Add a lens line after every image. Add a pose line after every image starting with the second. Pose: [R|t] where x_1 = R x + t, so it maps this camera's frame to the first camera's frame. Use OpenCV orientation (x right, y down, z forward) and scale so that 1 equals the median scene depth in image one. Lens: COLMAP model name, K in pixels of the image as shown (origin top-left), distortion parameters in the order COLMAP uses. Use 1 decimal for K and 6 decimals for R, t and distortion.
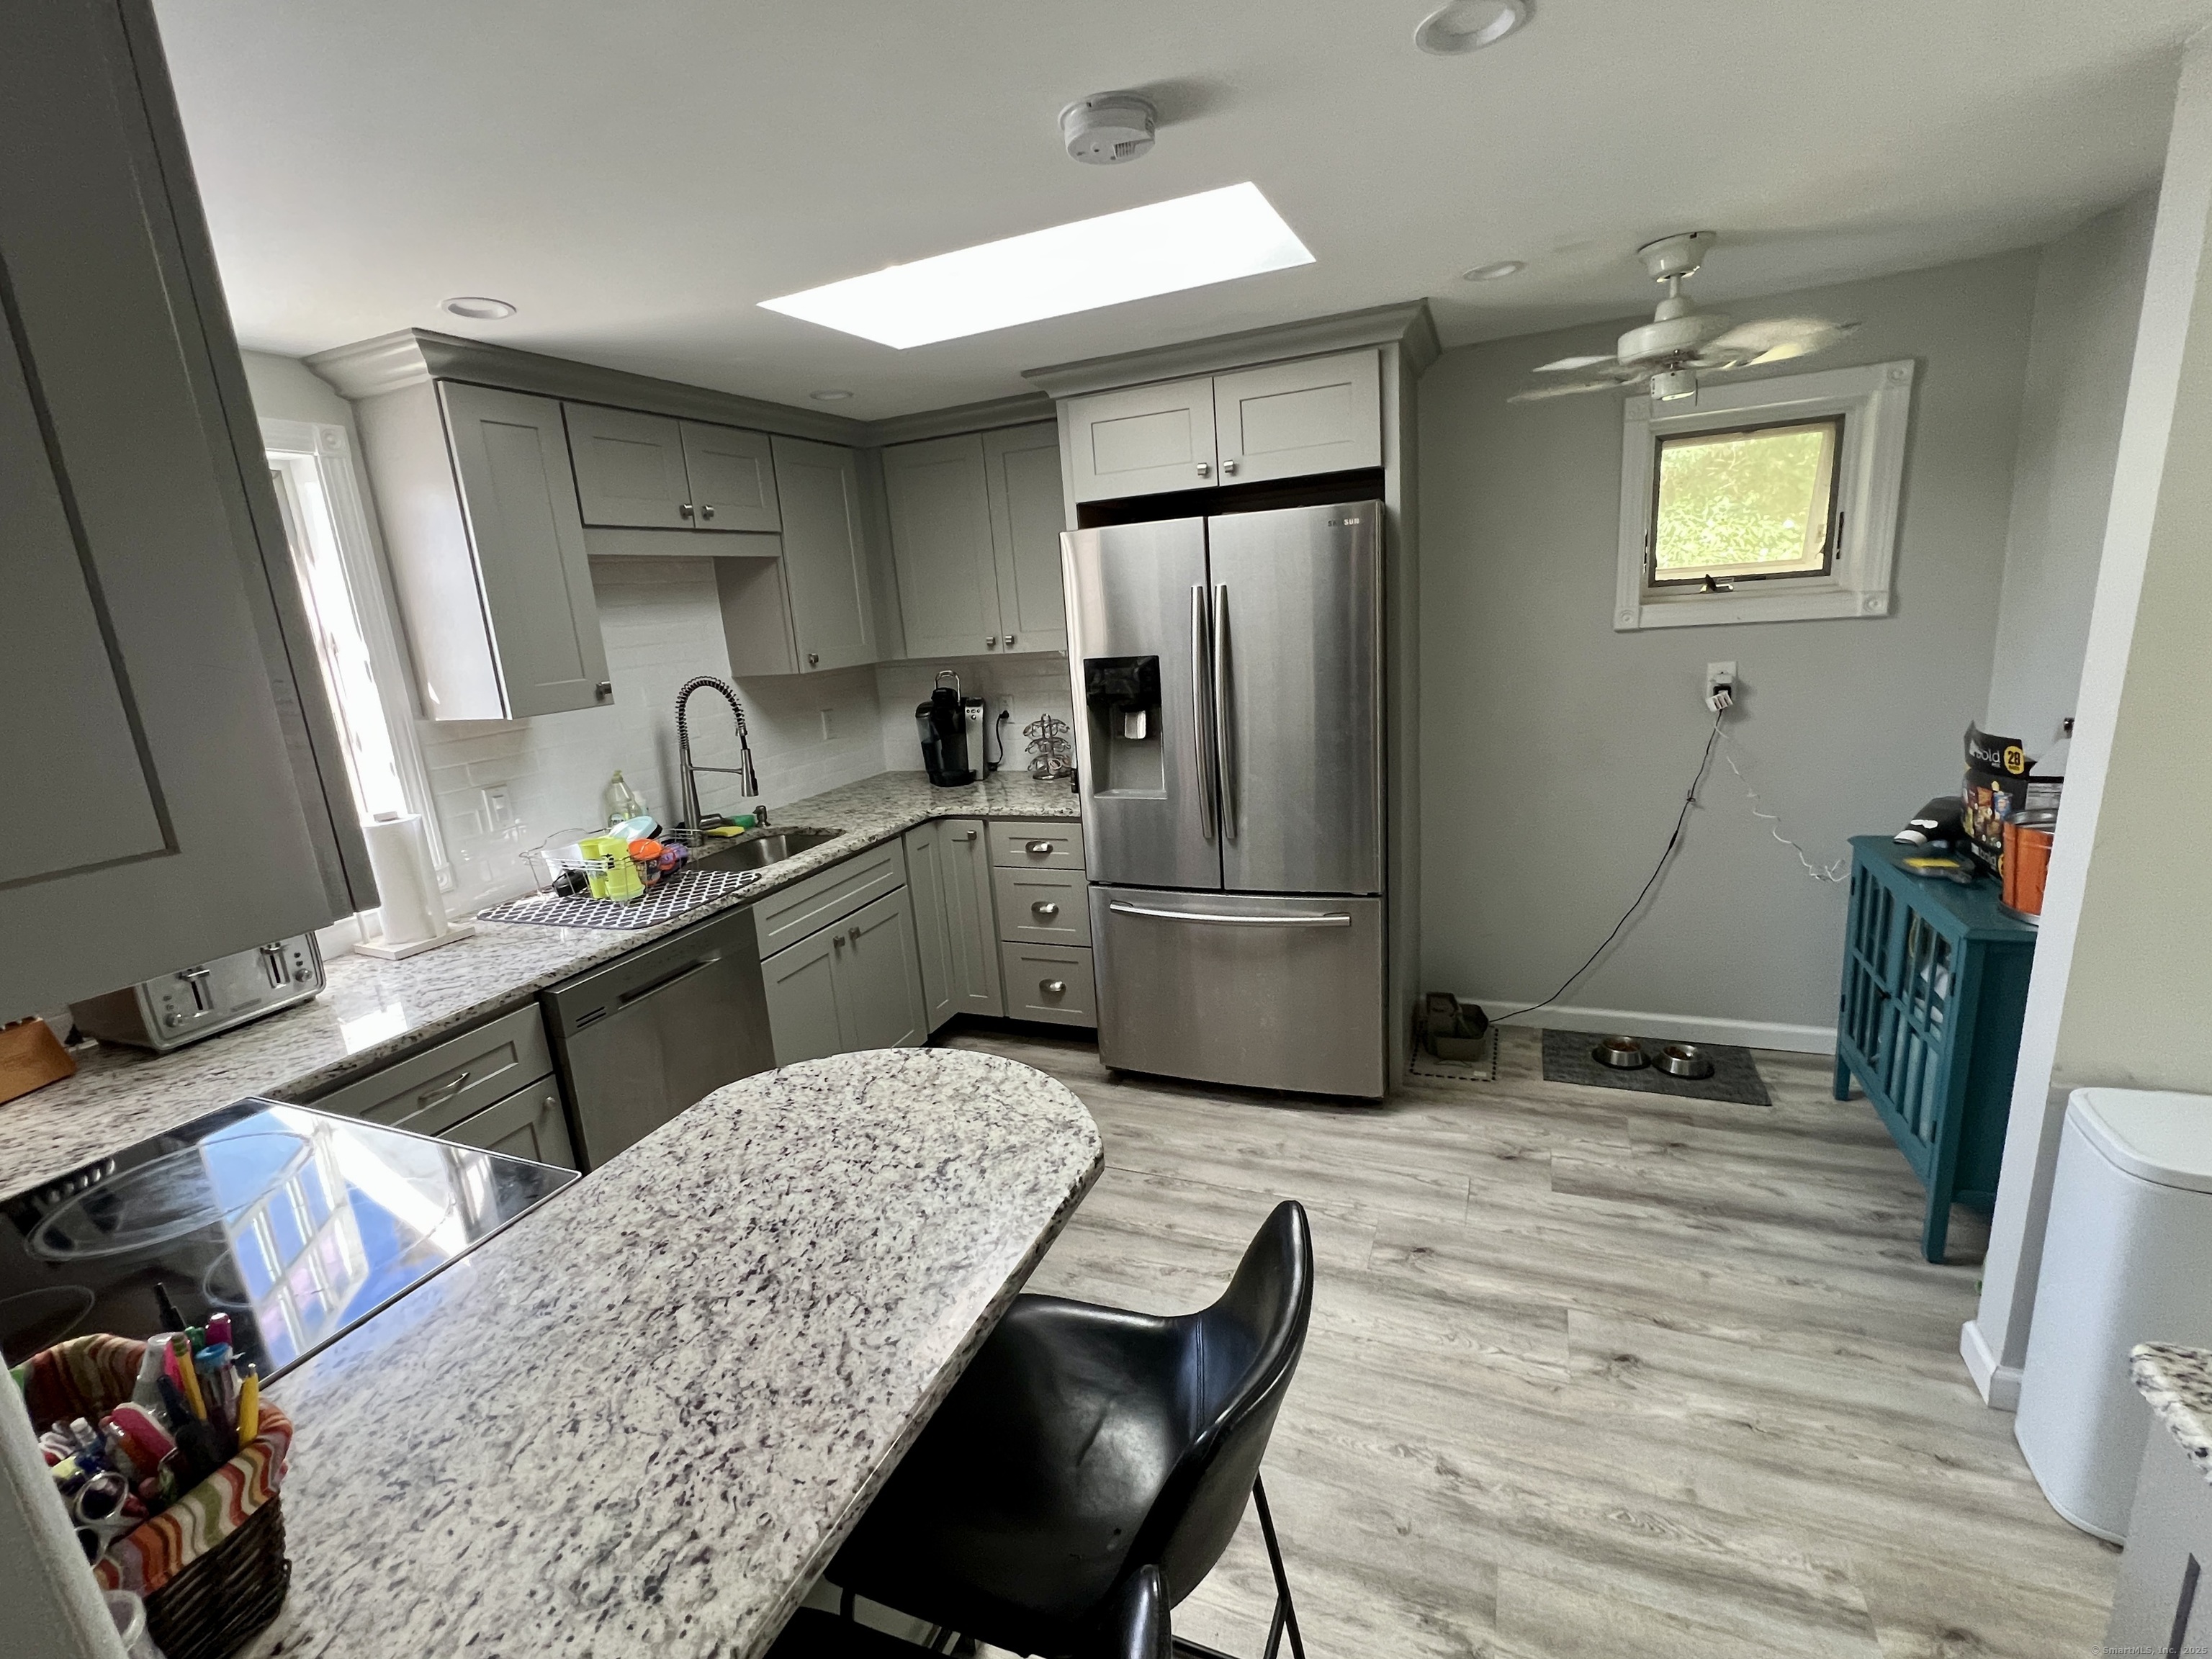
lens RADIAL K [[988.2, 0, 1097.9], [0, 988.2, 833.2], [0, 0, 1]] dist [-0.001073, 0.000089]
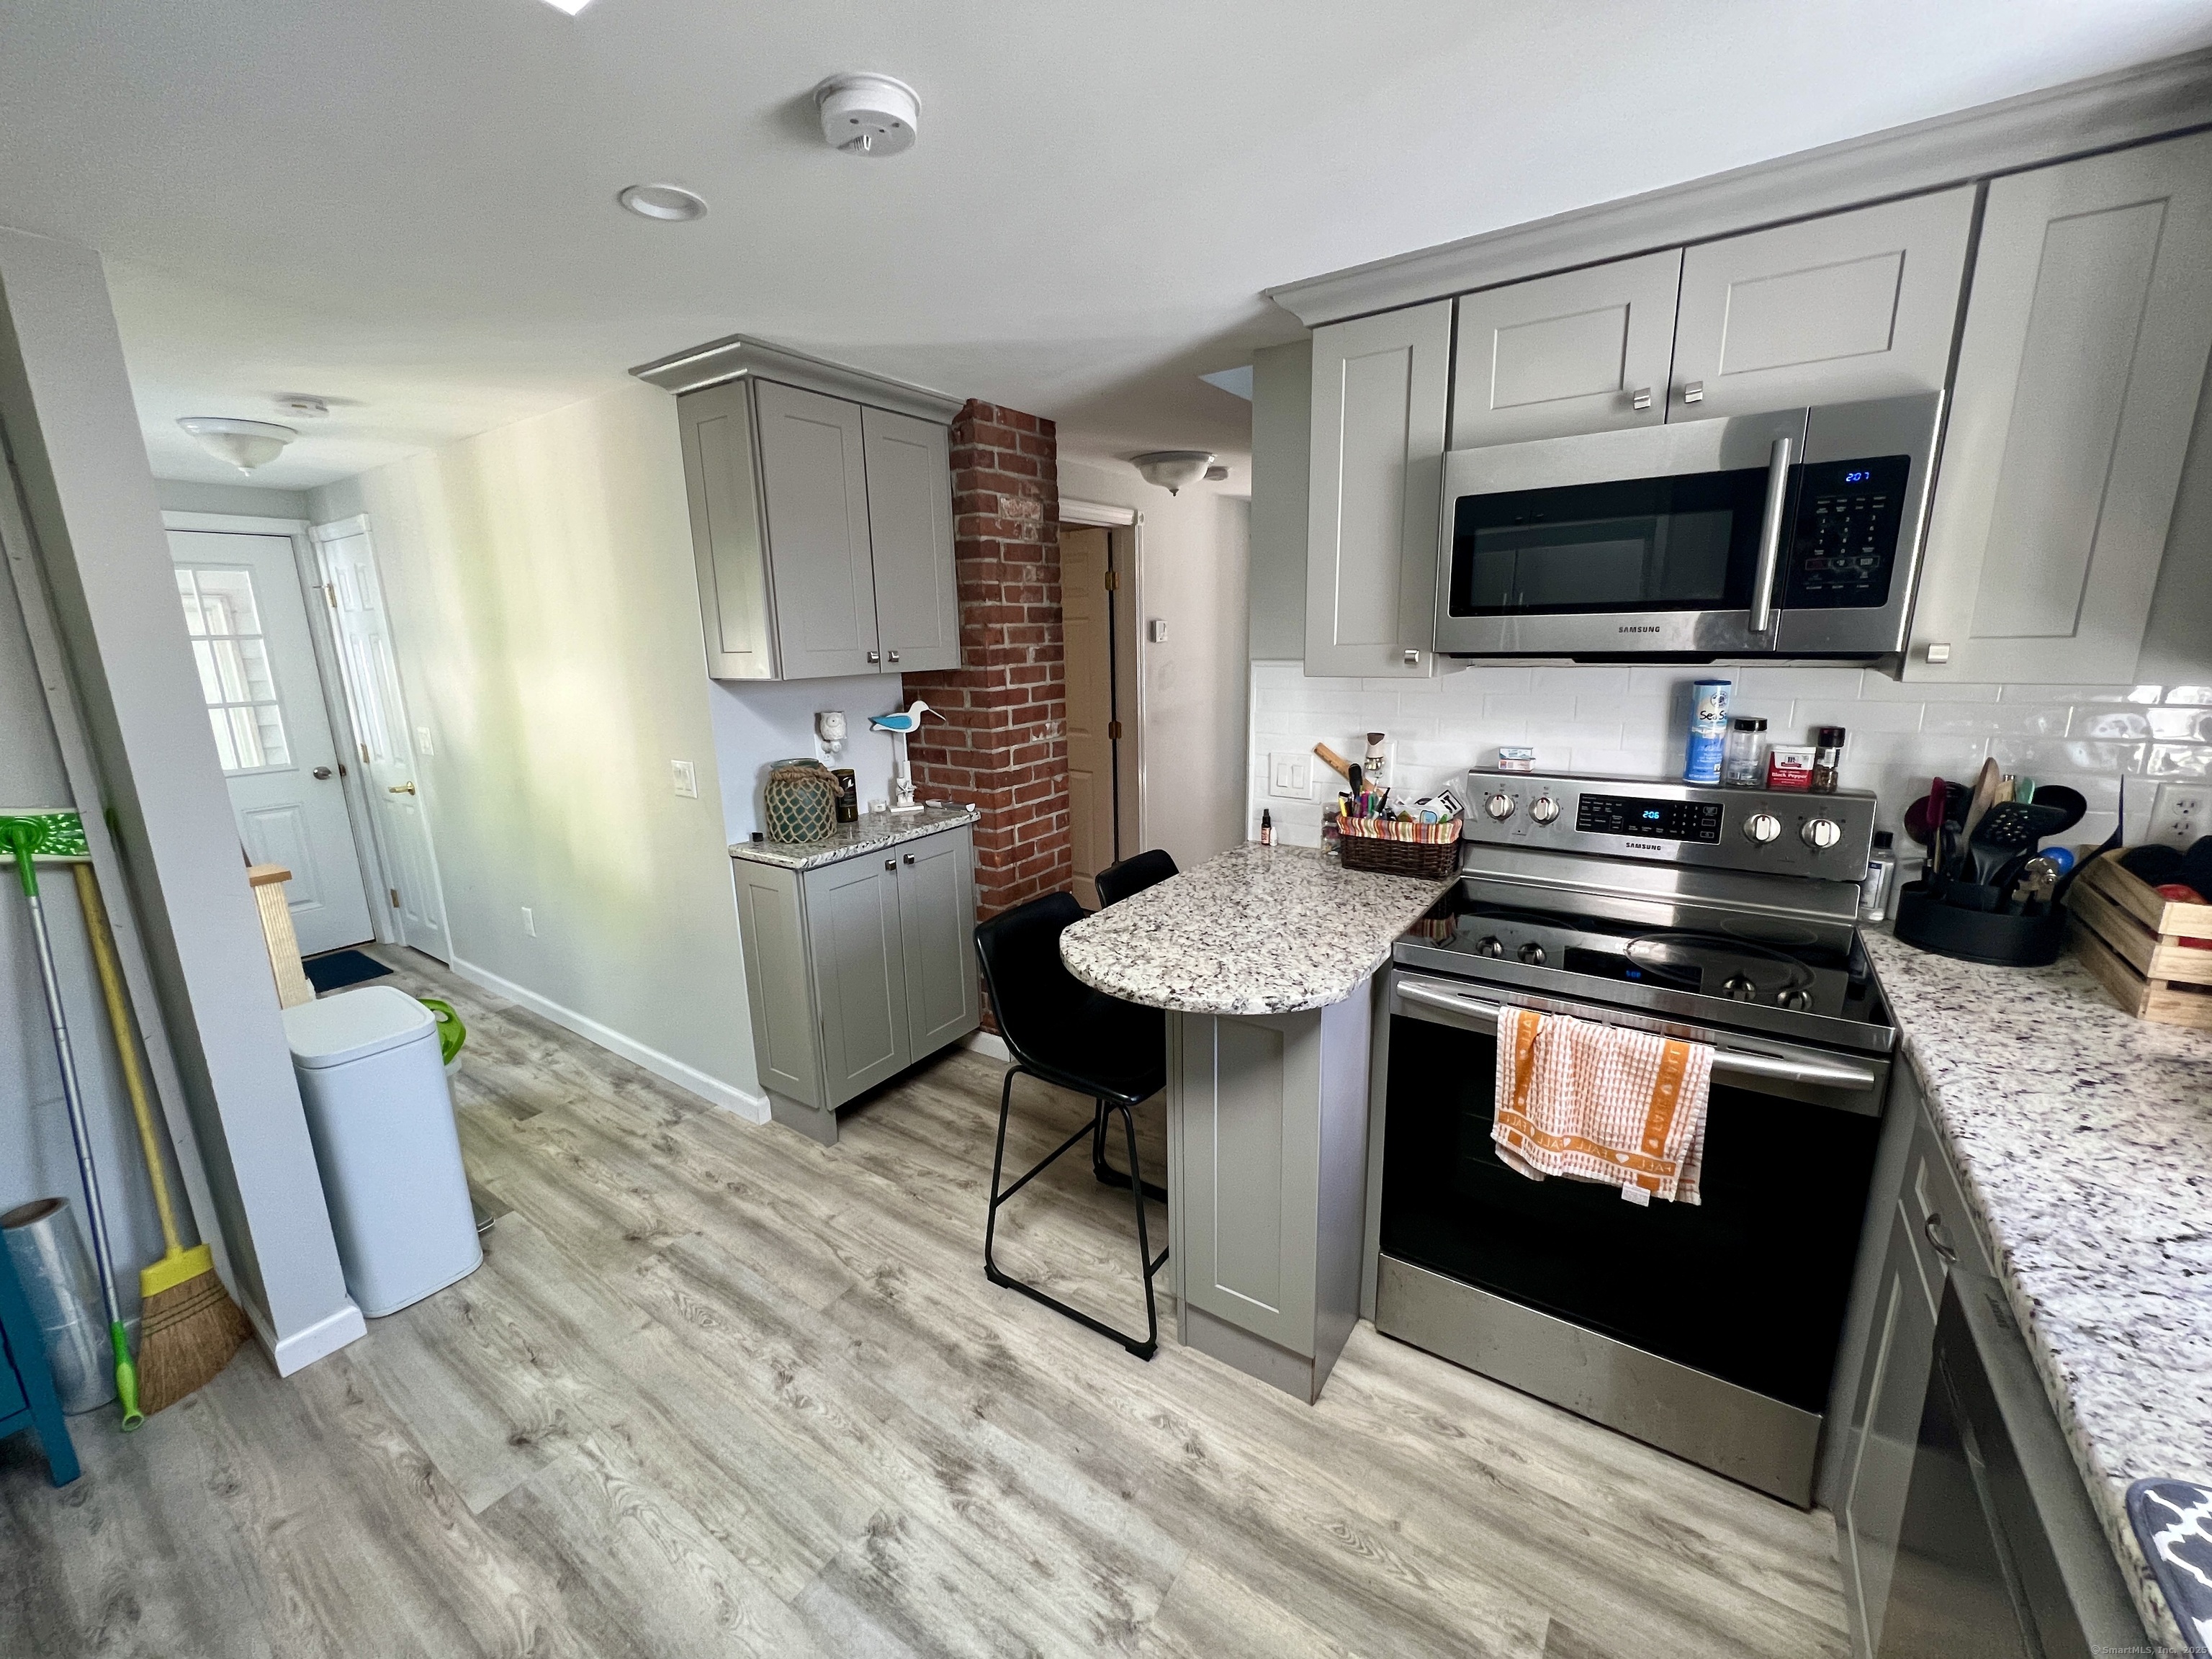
lens RADIAL K [[879.0, 0, 1106.0], [0, 879.0, 829.5], [0, 0, 1]] dist [-0.003655, 0.000402]
pose [[-0.975706, 0.056260, 0.211737, -0.334651], [0.144789, 0.890908, 0.430486, -0.397455], [-0.164419, 0.450685, -0.877411, 1.893572]]
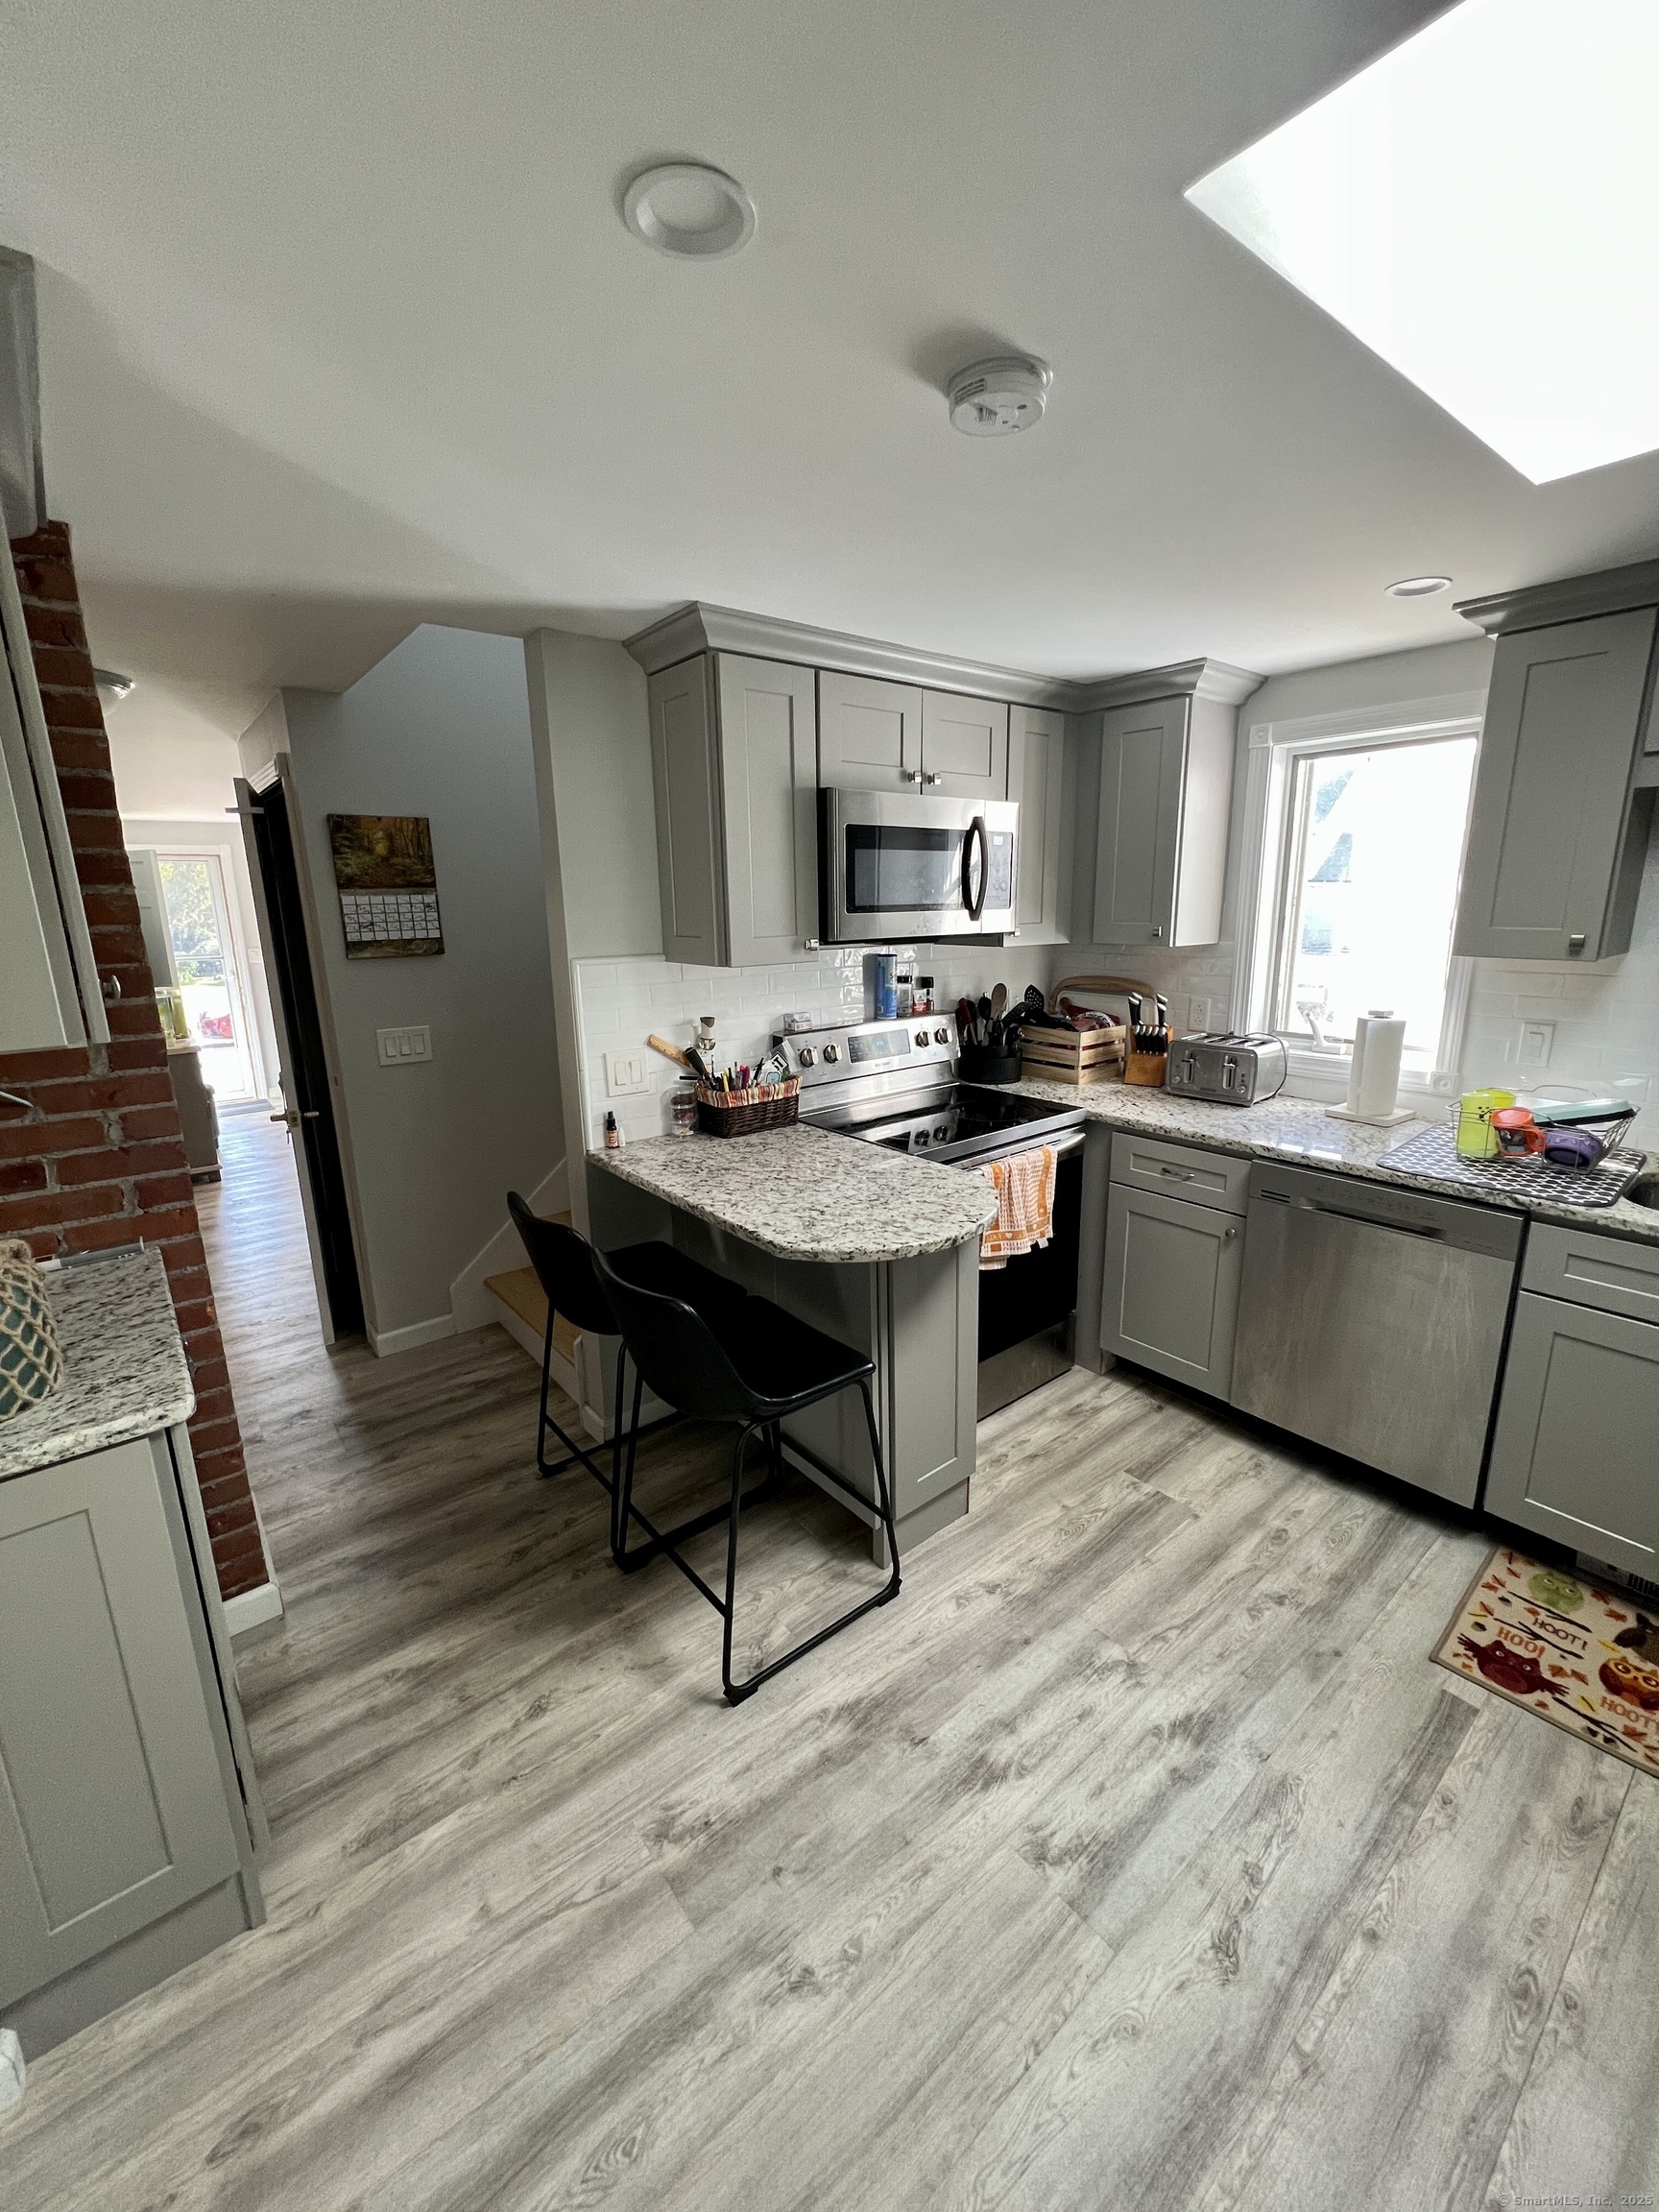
lens RADIAL K [[879.0, 0, 823.7], [0, 879.0, 1101.2], [0, 0, 1]] dist [-0.003655, 0.000402]
pose [[-0.468282, 0.281276, -0.837613, 0.914156], [-0.156350, 0.906640, 0.391866, -0.378382], [0.869636, 0.314465, -0.380586, 1.292475]]
